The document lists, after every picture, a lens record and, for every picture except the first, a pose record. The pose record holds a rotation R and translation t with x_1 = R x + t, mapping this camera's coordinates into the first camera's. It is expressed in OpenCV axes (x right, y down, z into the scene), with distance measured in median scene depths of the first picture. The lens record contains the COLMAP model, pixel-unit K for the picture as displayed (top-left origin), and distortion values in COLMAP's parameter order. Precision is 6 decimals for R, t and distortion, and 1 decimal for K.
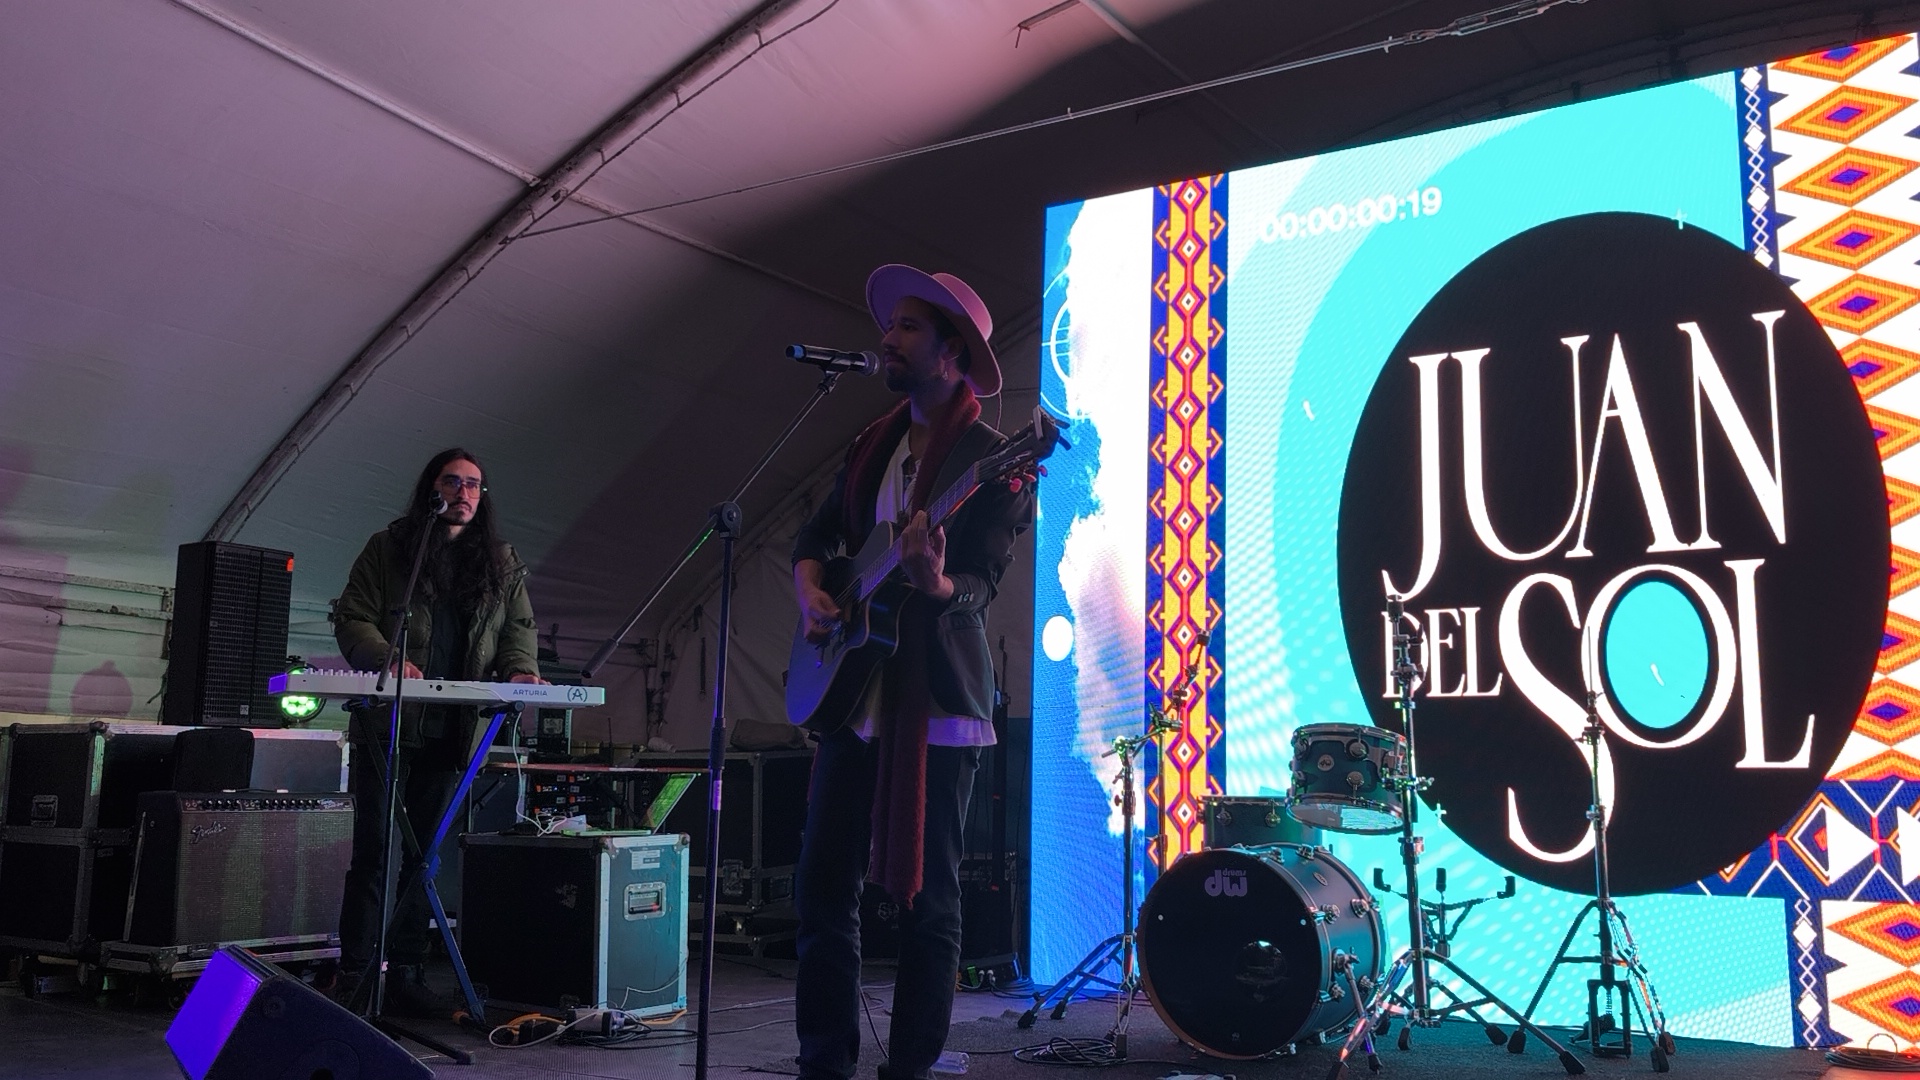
lens RADIAL K [[1633.0, 0, 960.0], [0, 1633.0, 540.0], [0, 0, 1]] dist [0.085115, -0.172102]
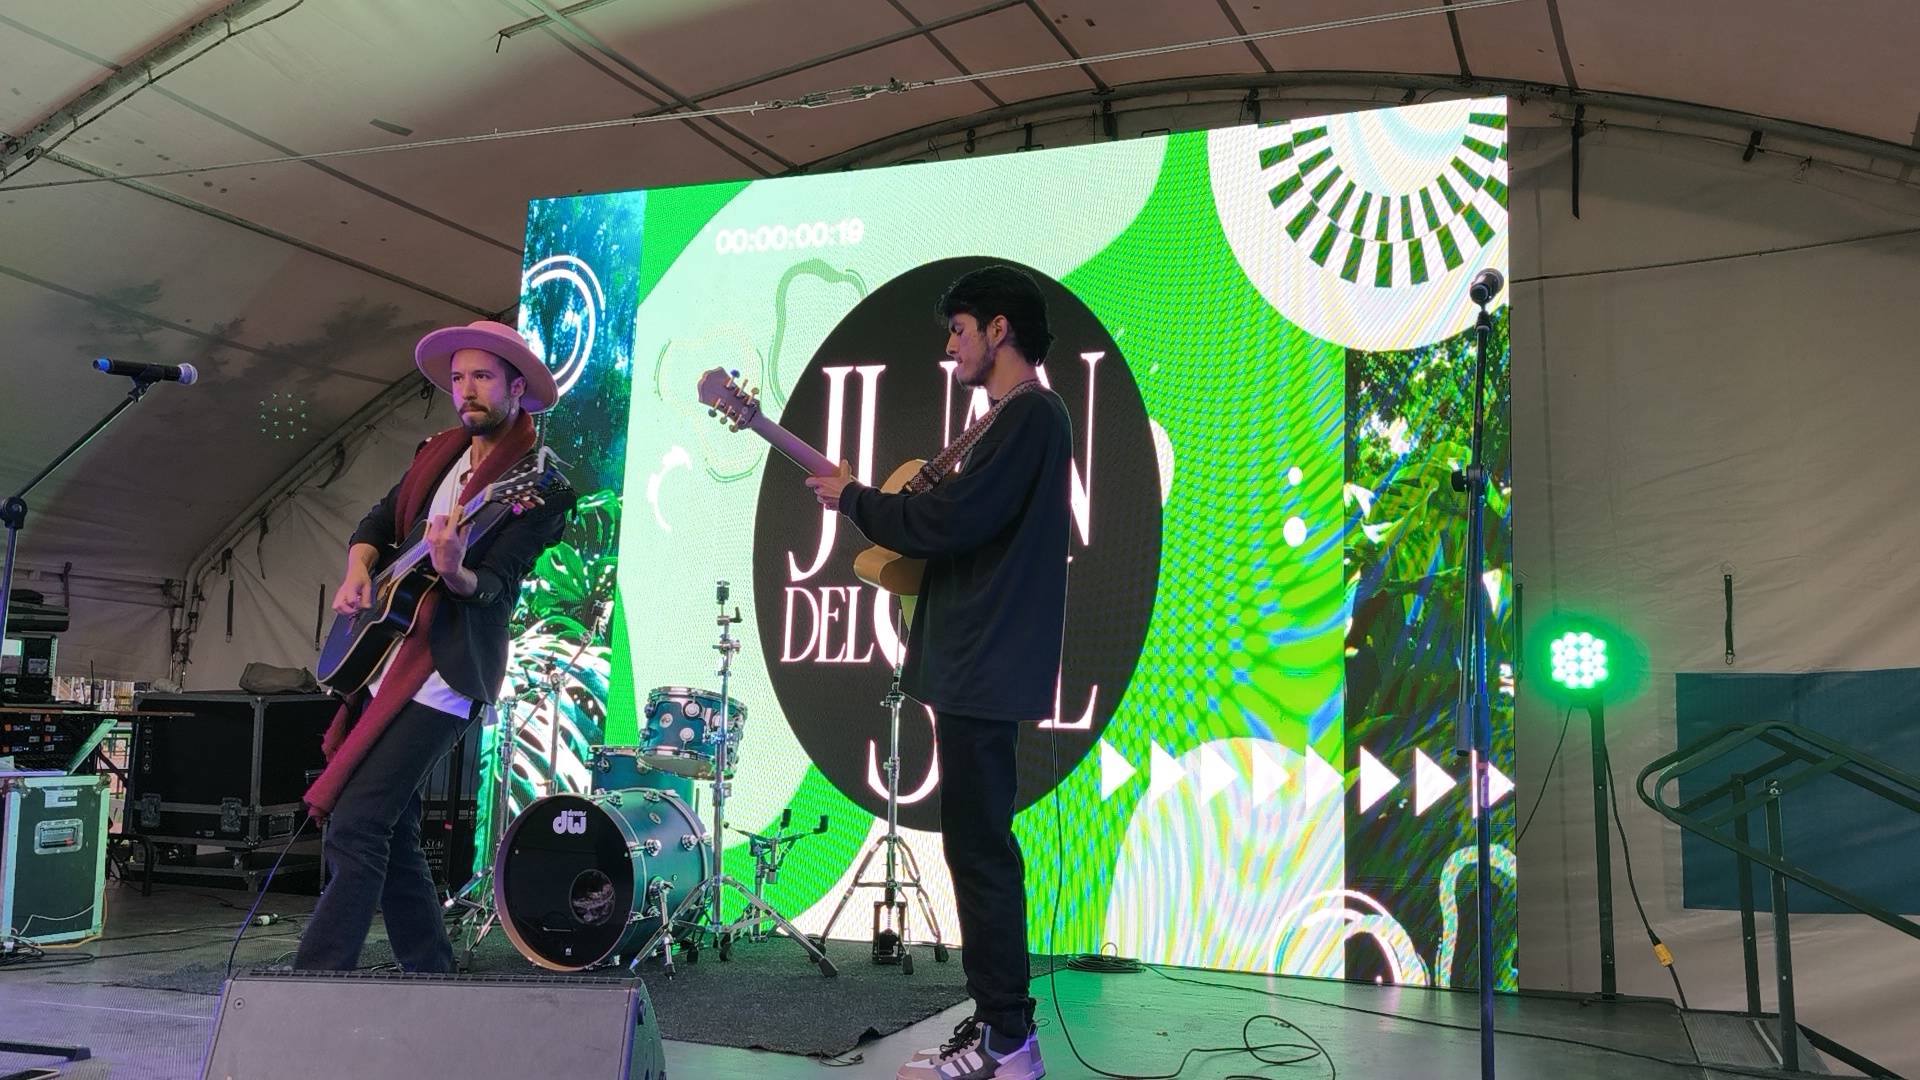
lens RADIAL K [[1619.7, 0, 965.7], [0, 1619.7, 534.2], [0, 0, 1]] dist [0.096857, -0.204494]
pose [[0.980374, 0.038633, 0.193323, 0.165553], [-0.045018, 0.998573, 0.028743, -0.033625], [-0.191937, -0.036882, 0.980714, -0.148768]]
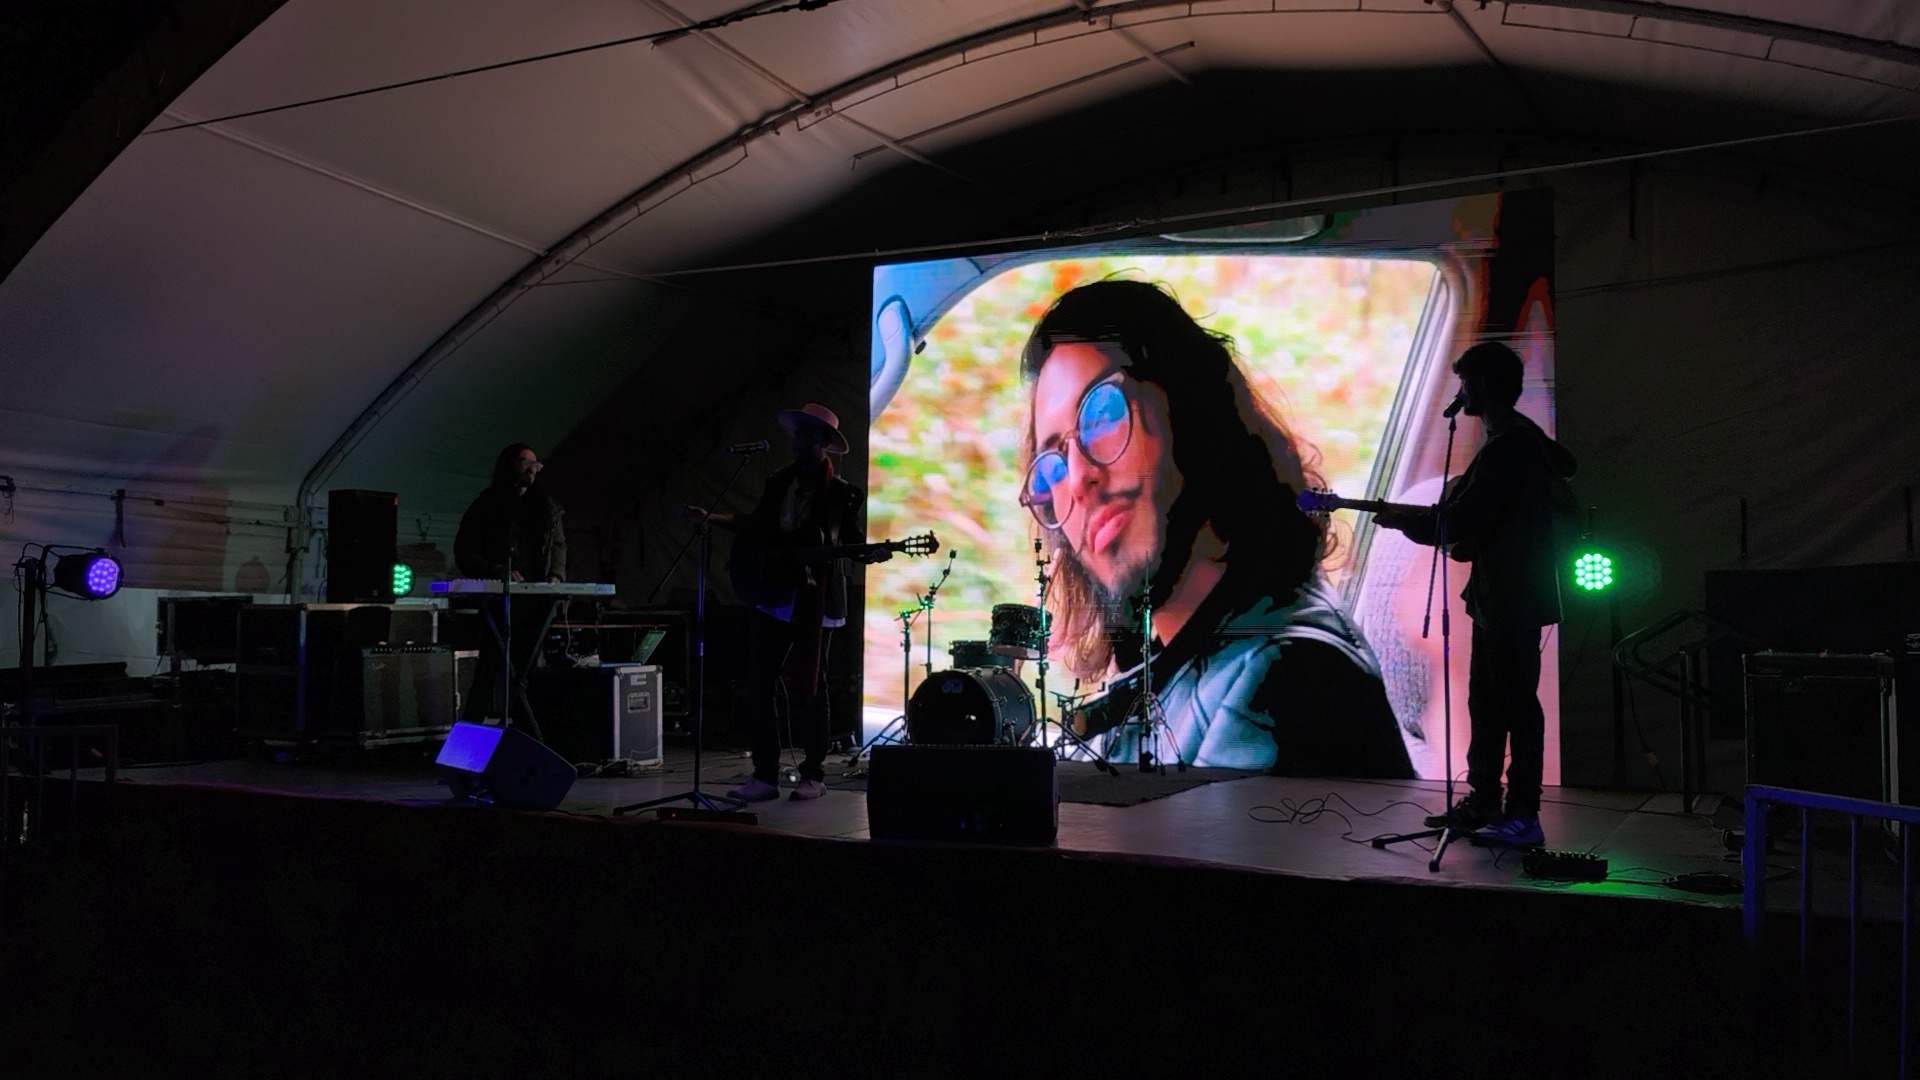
lens RADIAL K [[1633.0, 0, 960.0], [0, 1633.0, 540.0], [0, 0, 1]] dist [0.085115, -0.172102]
pose [[0.997699, -0.006004, 0.067527, 0.033931], [-0.001080, 0.994536, 0.104386, -0.130921], [-0.067785, -0.104219, 0.992242, -0.712831]]
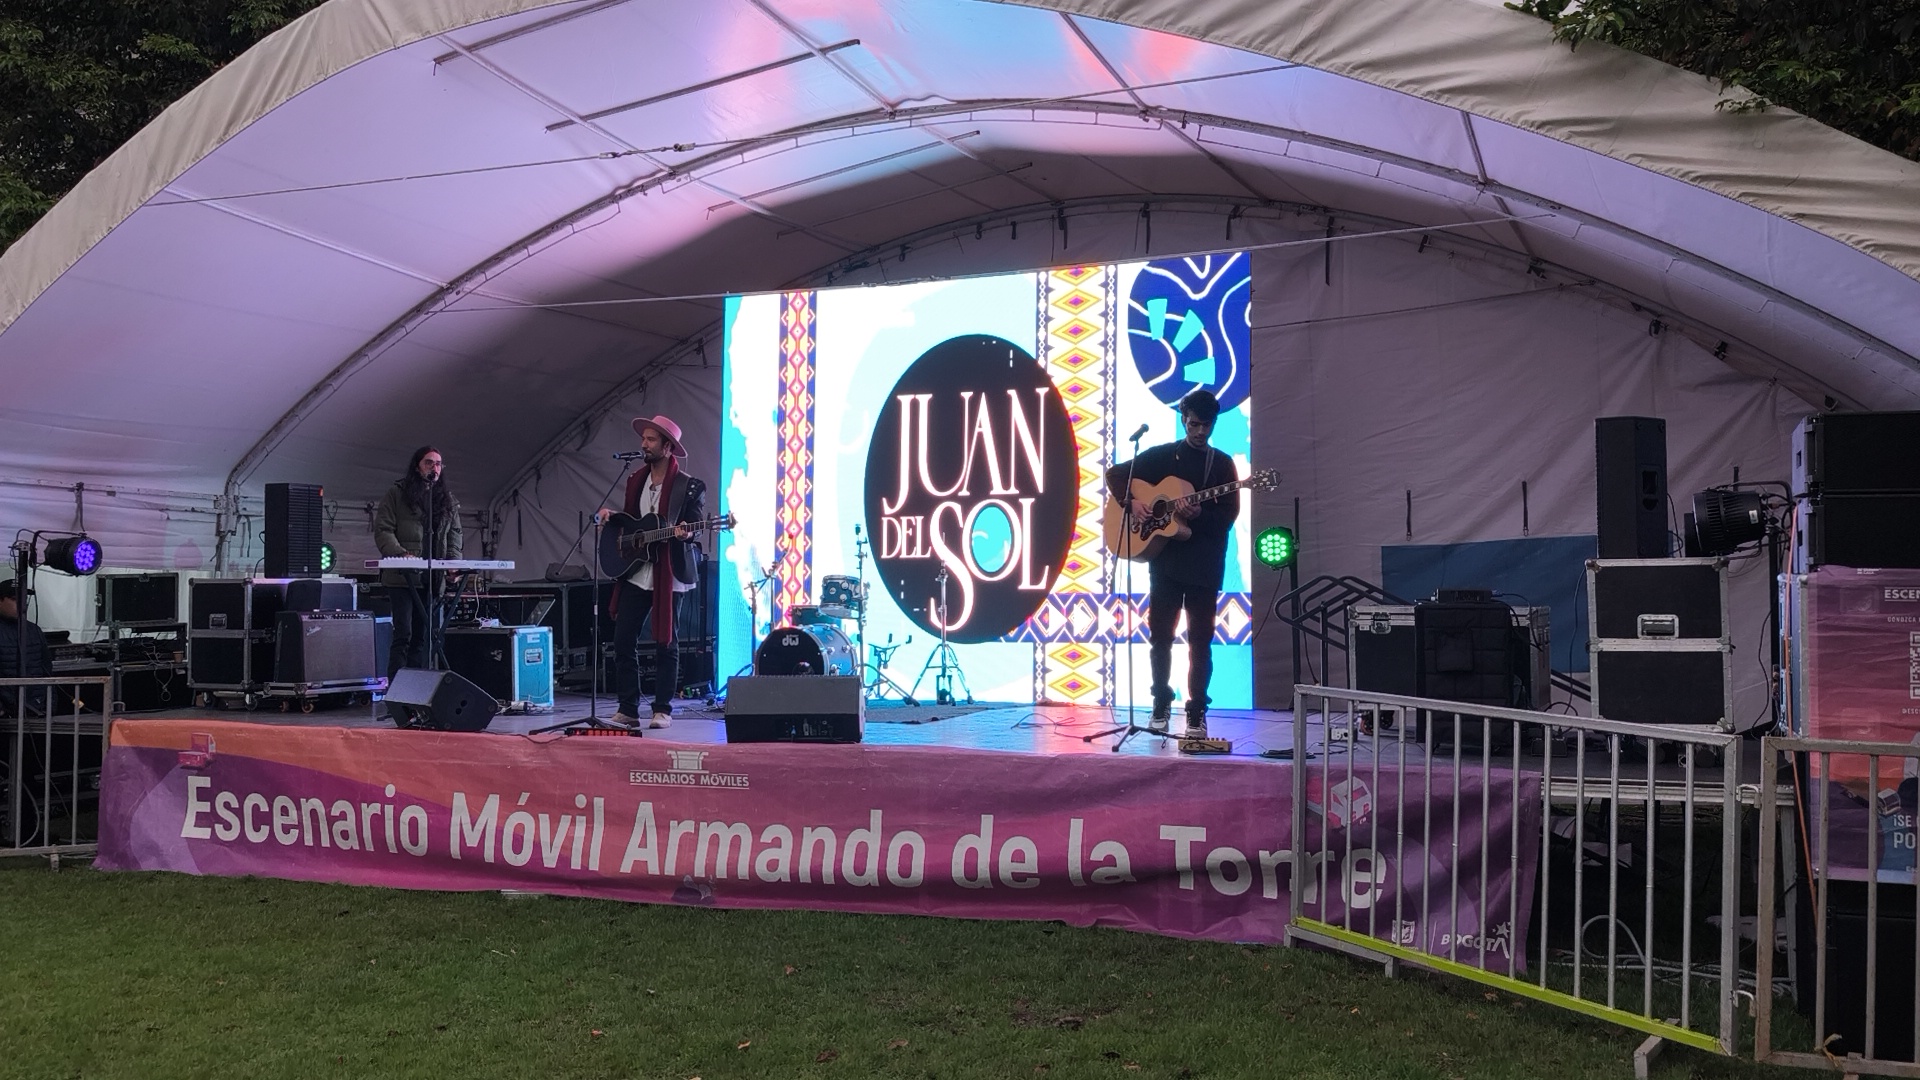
lens RADIAL K [[1627.6, 0, 958.5], [0, 1627.6, 541.4], [0, 0, 1]] dist [0.147284, -0.404926]
pose [[0.987478, -0.010776, 0.157391, 0.022400], [-0.008114, 0.992875, 0.118887, -0.185103], [-0.157551, -0.118675, 0.980354, -1.137993]]
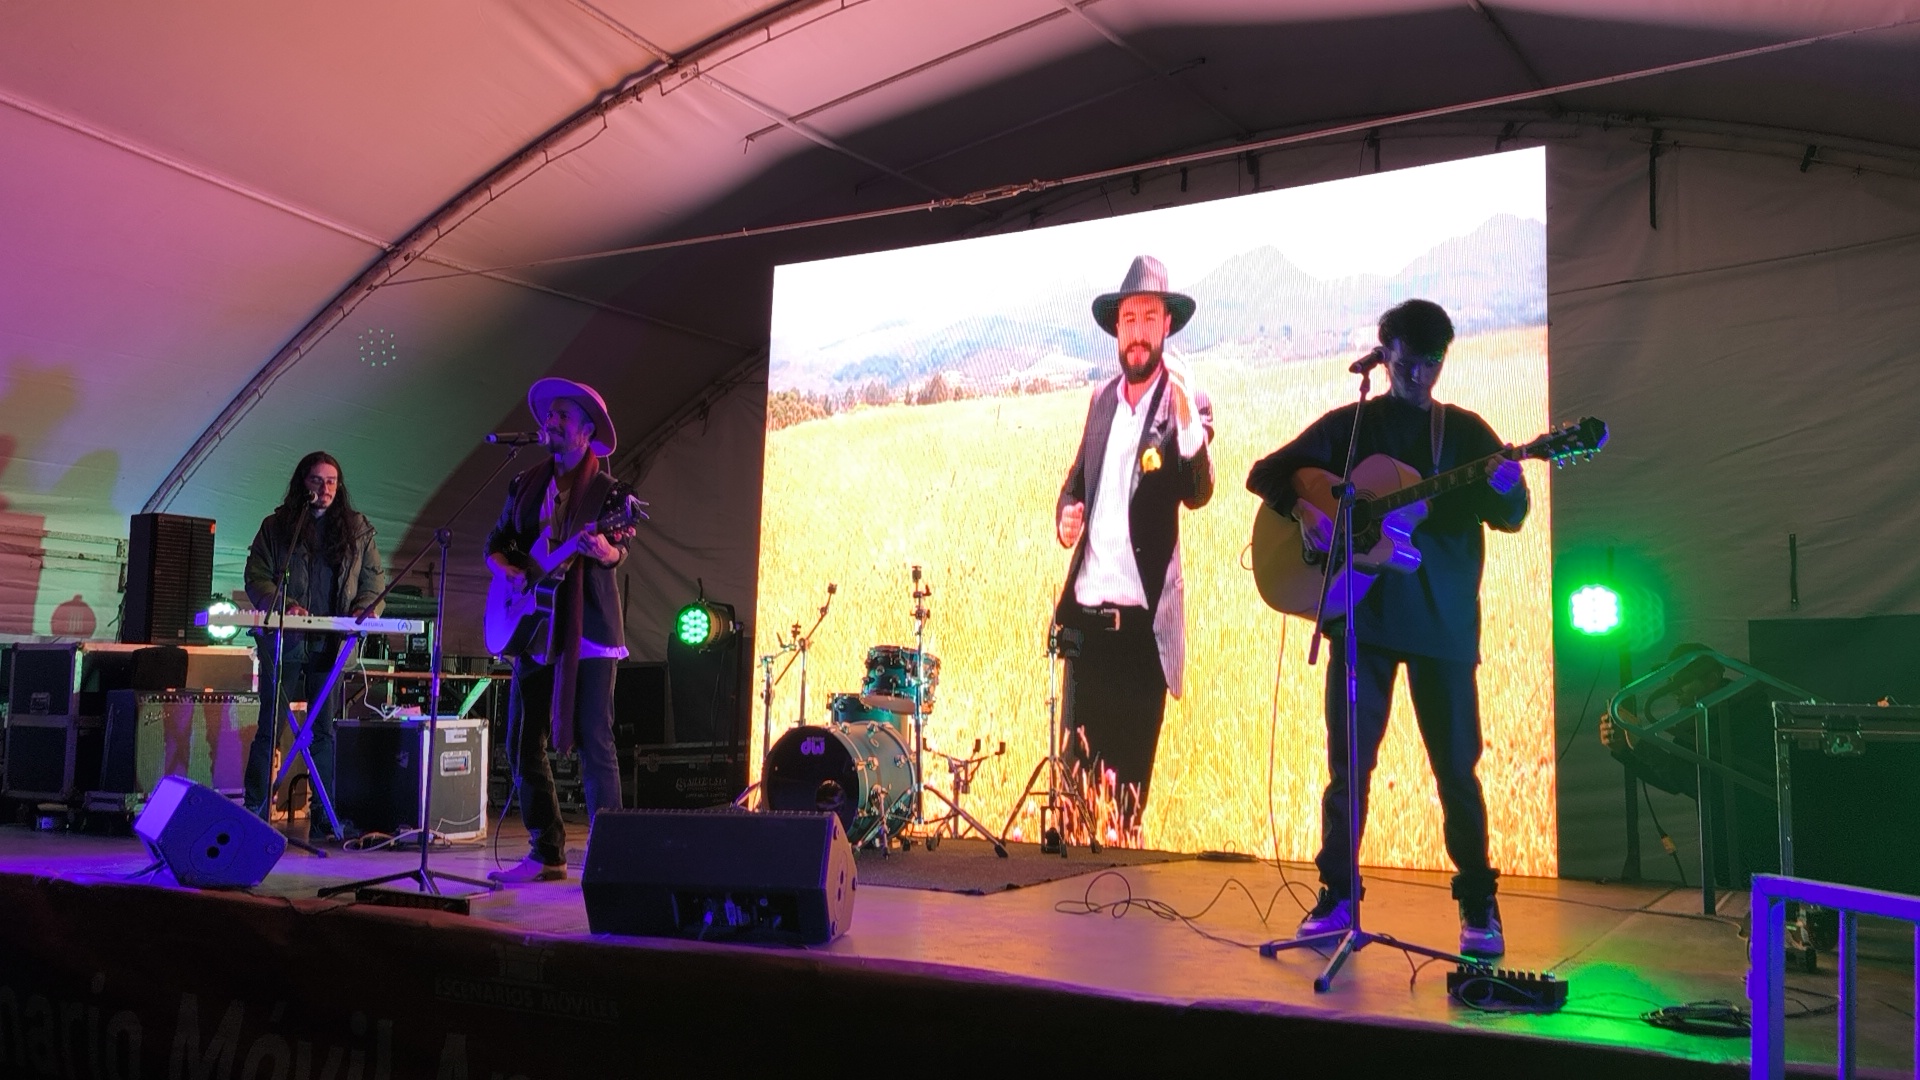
lens RADIAL K [[1633.0, 0, 960.0], [0, 1633.0, 540.0], [0, 0, 1]] dist [0.085115, -0.172102]
pose [[0.999574, 0.004372, 0.028841, 0.207279], [-0.005871, 0.998625, 0.052101, -0.058676], [-0.028573, -0.052248, 0.998225, -0.460137]]
